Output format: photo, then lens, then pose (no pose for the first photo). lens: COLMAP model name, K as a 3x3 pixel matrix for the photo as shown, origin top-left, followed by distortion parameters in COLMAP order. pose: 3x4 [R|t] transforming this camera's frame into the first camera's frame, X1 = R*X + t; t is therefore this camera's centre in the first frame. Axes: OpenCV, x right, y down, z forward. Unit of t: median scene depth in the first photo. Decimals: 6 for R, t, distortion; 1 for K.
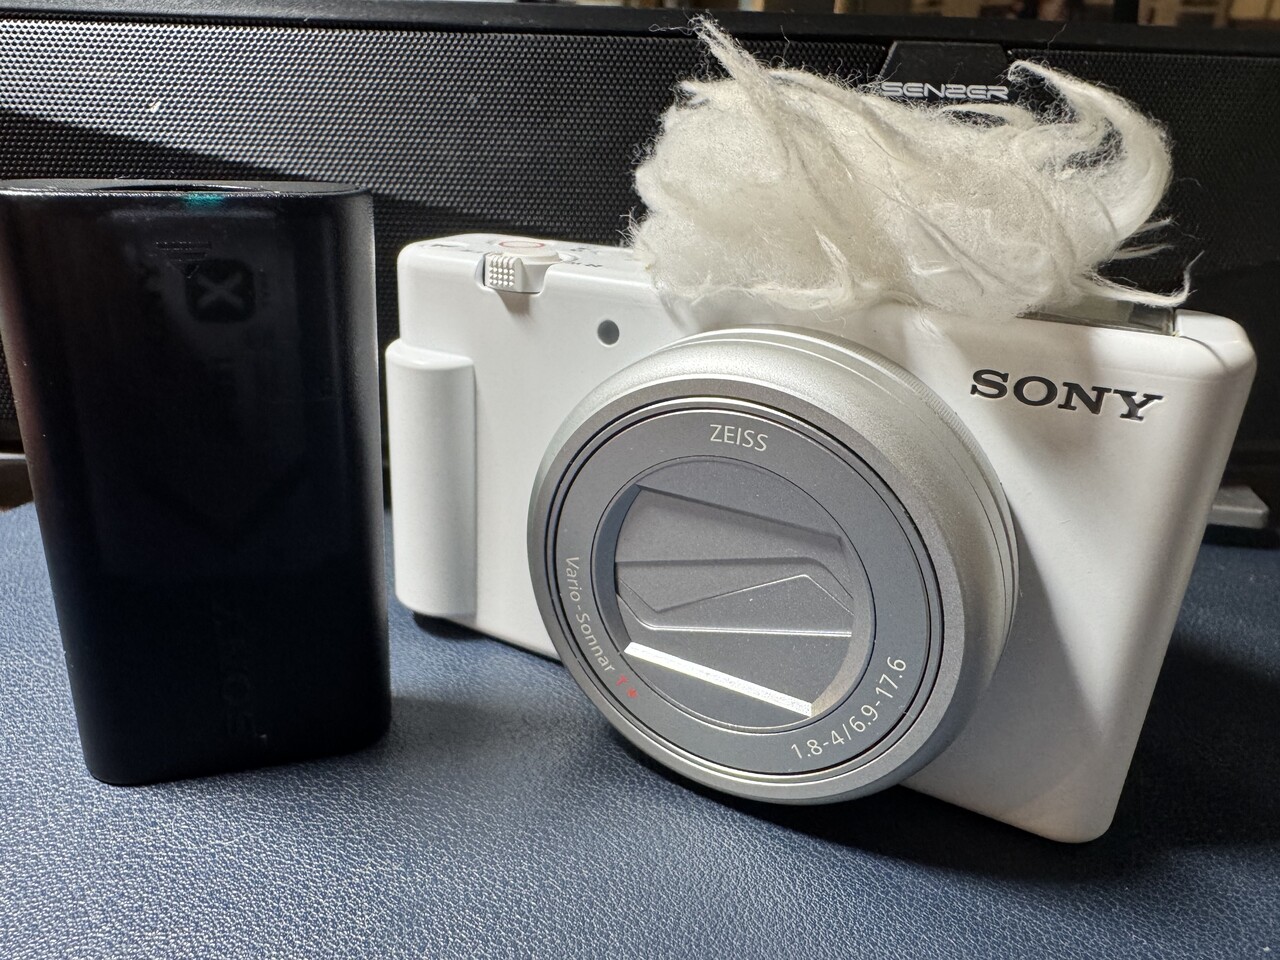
lens RADIAL K [[901.0, 0, 640.0], [0, 901.0, 479.5], [0, 0, 1]] dist [0.006108, 0.000514]
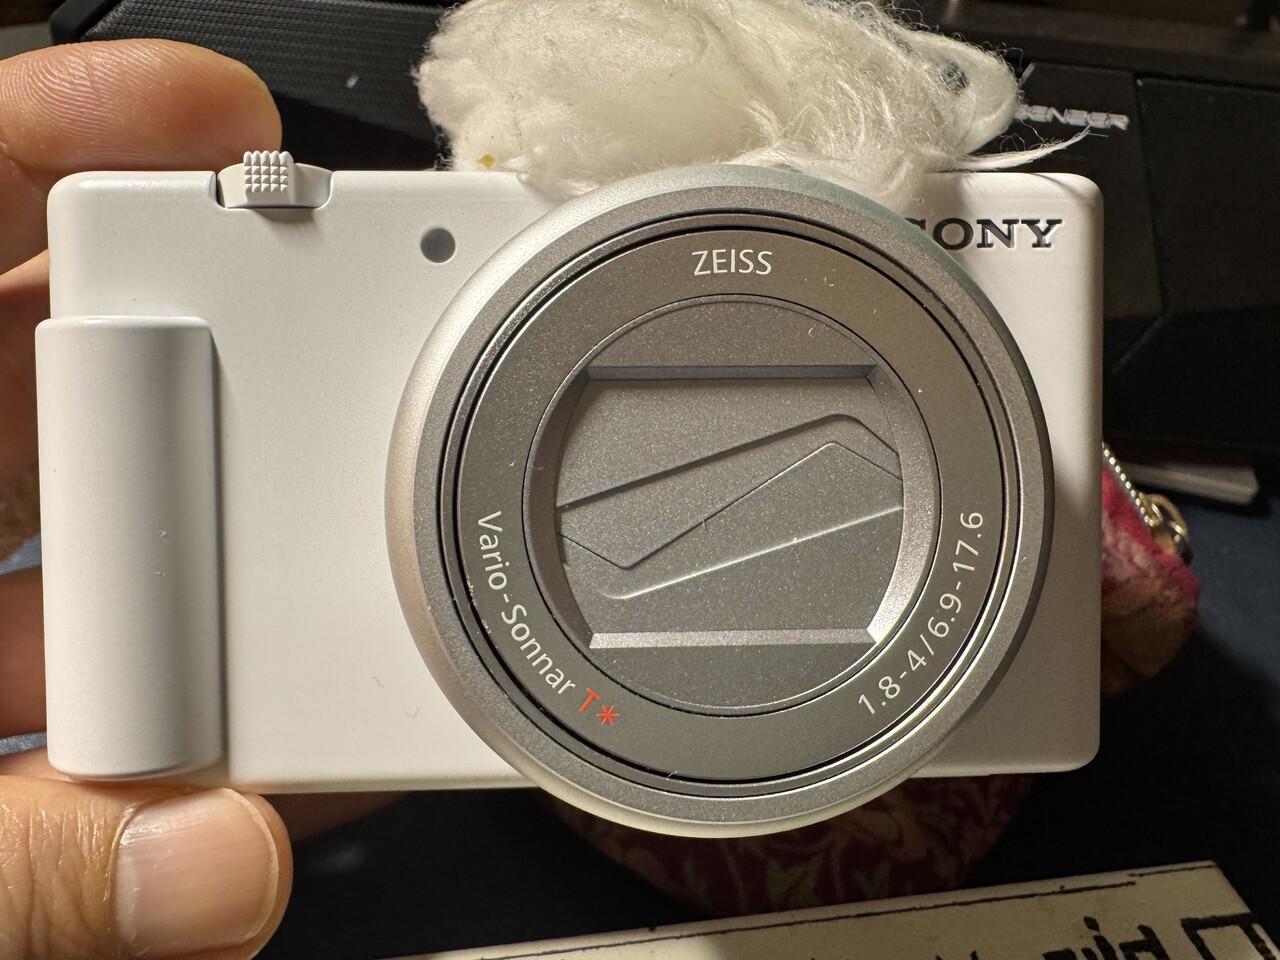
lens RADIAL K [[901.0, 0, 619.7], [0, 901.0, 445.1], [0, 0, 1]] dist [0.006108, 0.000514]
pose [[0.844492, -0.088360, 0.528229, -0.381891], [0.258863, 0.930778, -0.258153, 0.265332], [-0.468854, 0.354747, 0.808907, 0.479855]]
